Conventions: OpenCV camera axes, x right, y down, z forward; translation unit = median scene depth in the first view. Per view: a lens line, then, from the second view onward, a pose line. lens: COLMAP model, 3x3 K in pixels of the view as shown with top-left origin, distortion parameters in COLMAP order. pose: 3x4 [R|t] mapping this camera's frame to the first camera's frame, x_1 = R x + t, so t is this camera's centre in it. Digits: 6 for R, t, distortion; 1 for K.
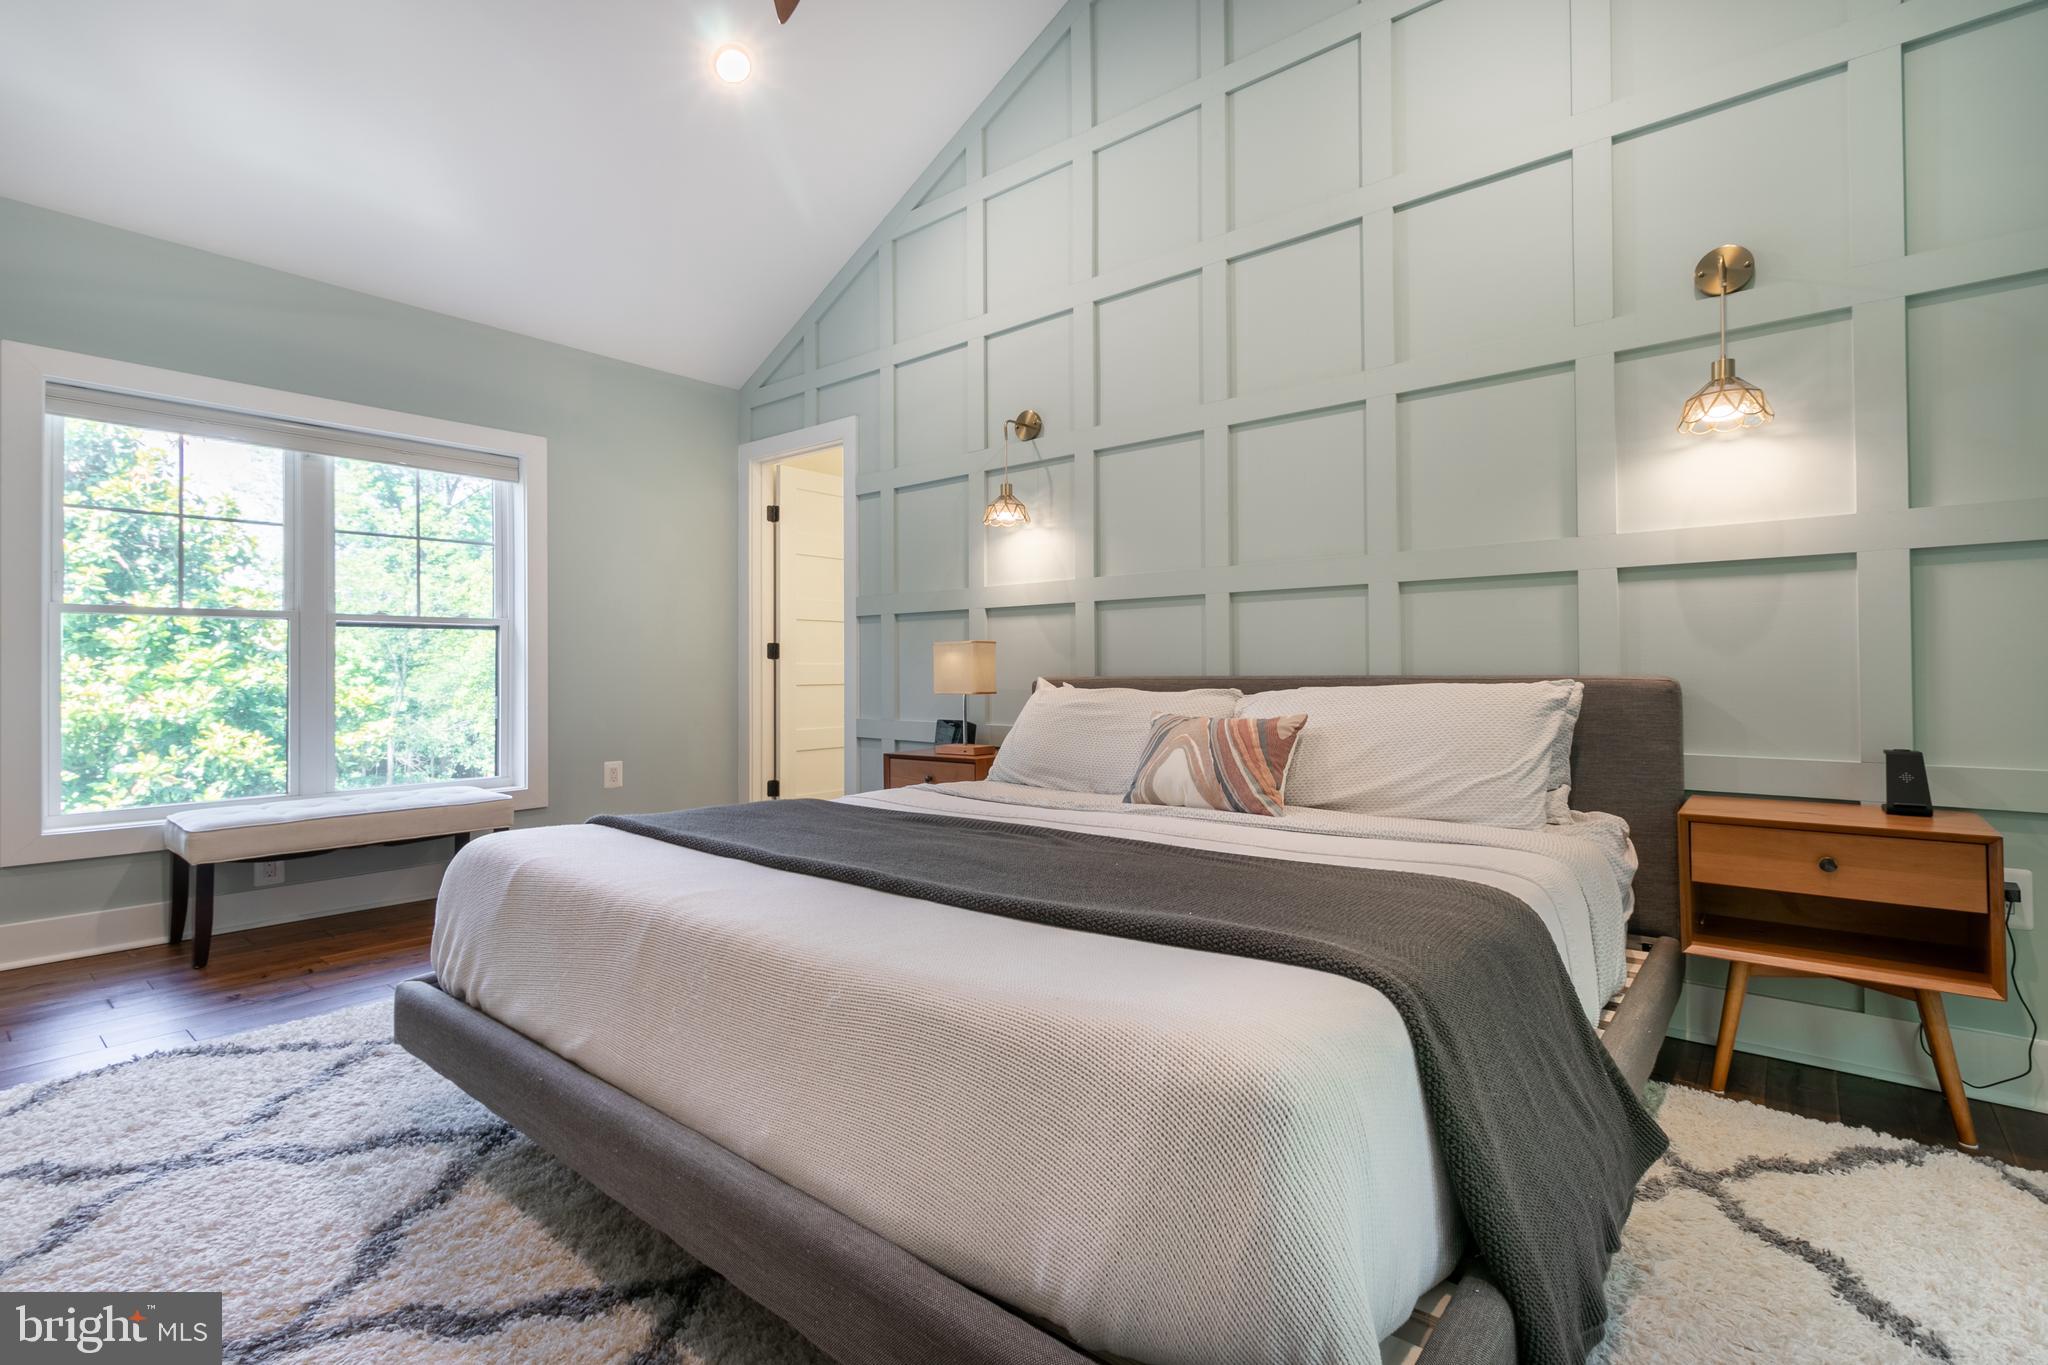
lens RADIAL K [[949.4, 0, 1030.4], [0, 949.4, 674.0], [0, 0, 1]] dist [0.004054, -0.000438]
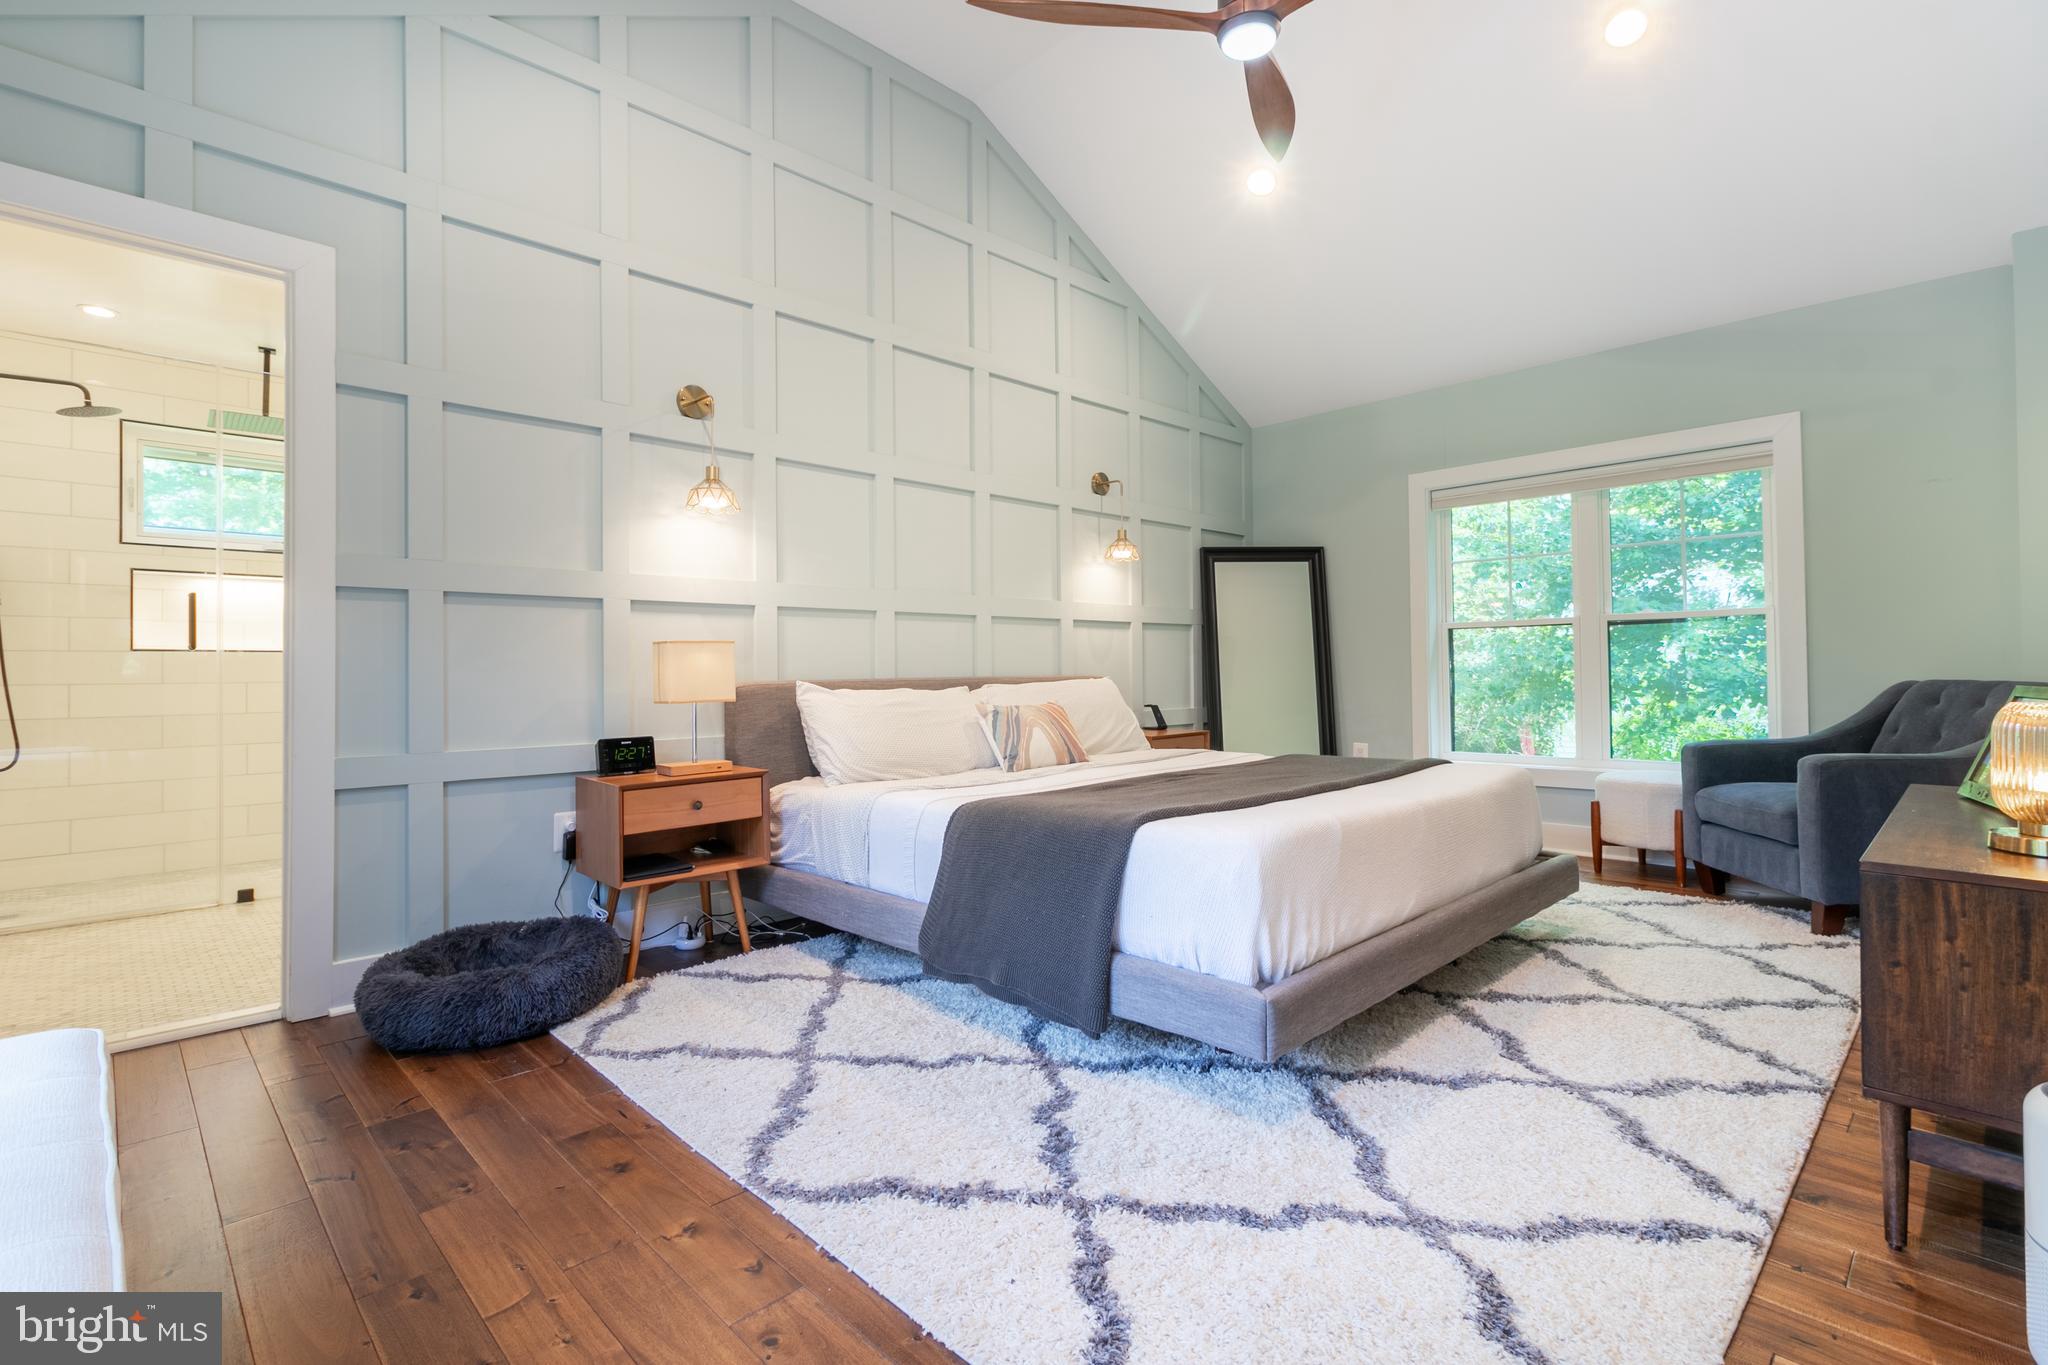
lens RADIAL K [[949.4, 0, 1029.7], [0, 949.4, 672.9], [0, 0, 1]] dist [0.004054, -0.000438]
pose [[0.093671, 0.008923, 0.995563, -0.949529], [0.021774, 0.999702, -0.011009, 0.011458], [-0.995365, 0.022709, 0.093449, 0.672003]]
